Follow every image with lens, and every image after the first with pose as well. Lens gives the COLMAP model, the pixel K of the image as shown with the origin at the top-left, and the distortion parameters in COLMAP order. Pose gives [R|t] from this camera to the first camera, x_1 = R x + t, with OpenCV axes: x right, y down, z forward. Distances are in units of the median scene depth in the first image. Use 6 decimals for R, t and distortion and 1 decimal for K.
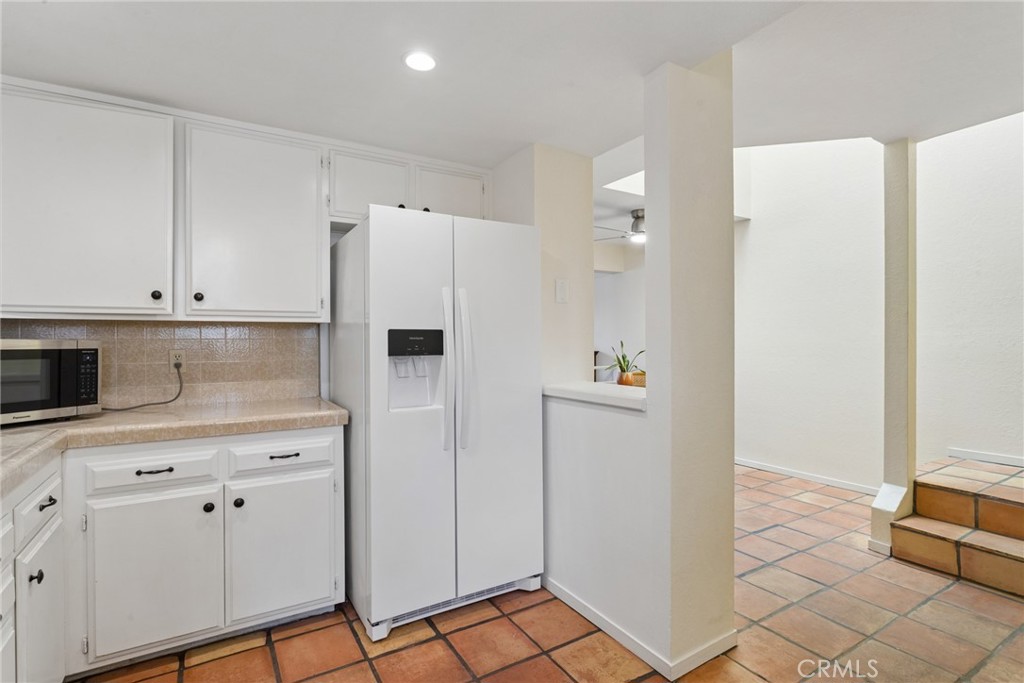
lens RADIAL K [[494.2, 0, 505.8], [0, 494.2, 339.9], [0, 0, 1]] dist [-0.014606, 0.003991]
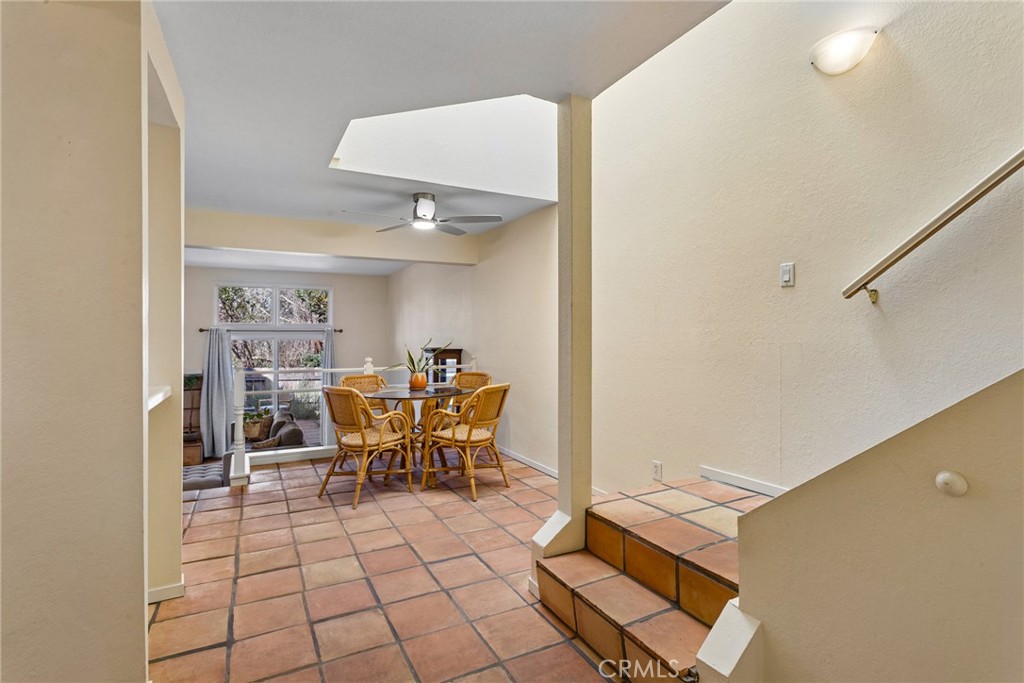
lens RADIAL K [[494.2, 0, 511.7], [0, 494.2, 334.5], [0, 0, 1]] dist [-0.014606, 0.003991]
pose [[0.998651, -0.000548, -0.051922, 0.758446], [0.000355, 0.999993, -0.003728, -0.002549], [0.051924, 0.003705, 0.998644, 0.164961]]
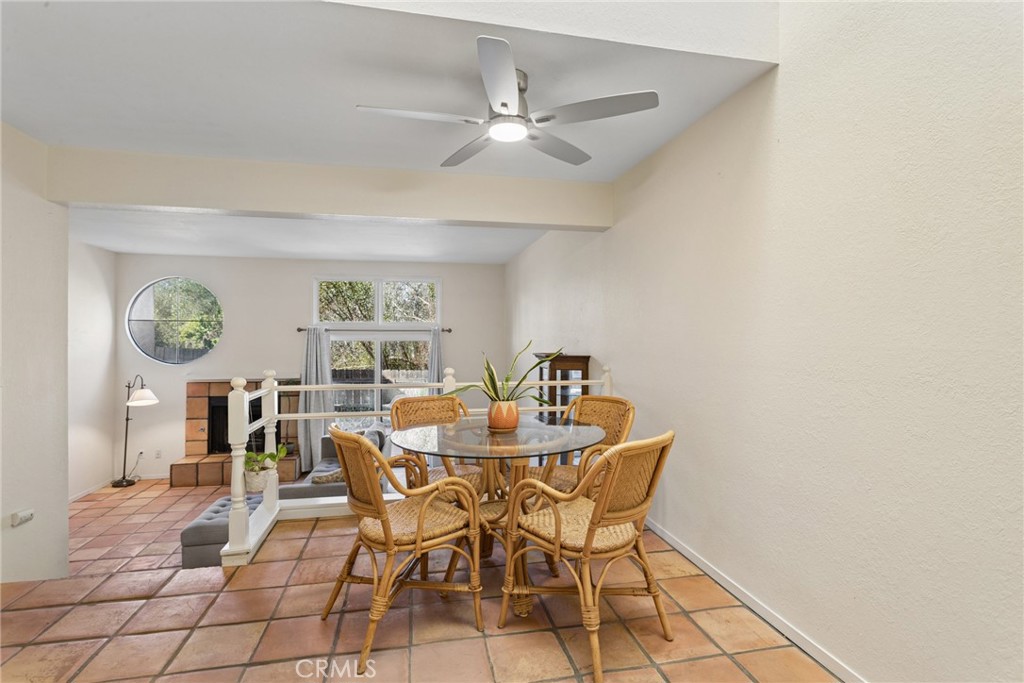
lens RADIAL K [[494.2, 0, 509.1], [0, 494.2, 330.5], [0, 0, 1]] dist [-0.014606, 0.003991]
pose [[0.942992, 0.000219, -0.332817, 0.690385], [-0.005215, 0.999887, -0.014119, -0.003592], [0.332776, 0.015050, 0.942886, 0.858128]]
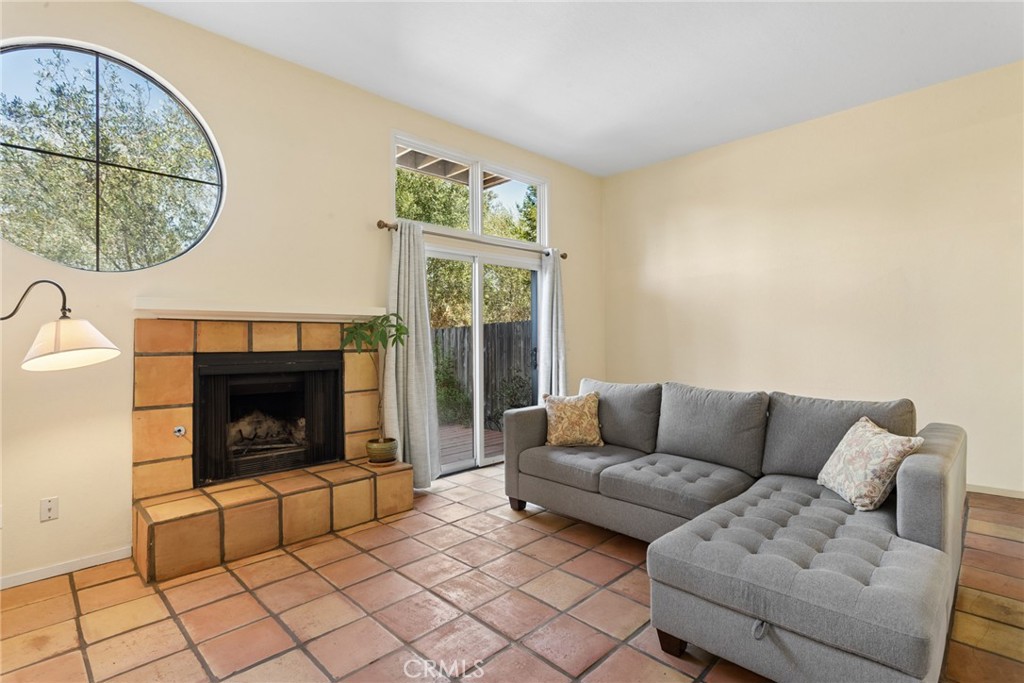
lens RADIAL K [[494.2, 0, 510.8], [0, 494.2, 339.8], [0, 0, 1]] dist [-0.014606, 0.003991]
pose [[0.969229, -0.002507, 0.246146, -1.146496], [0.002040, 0.999996, 0.002154, 0.270747], [-0.246151, -0.001586, 0.969230, 1.505763]]
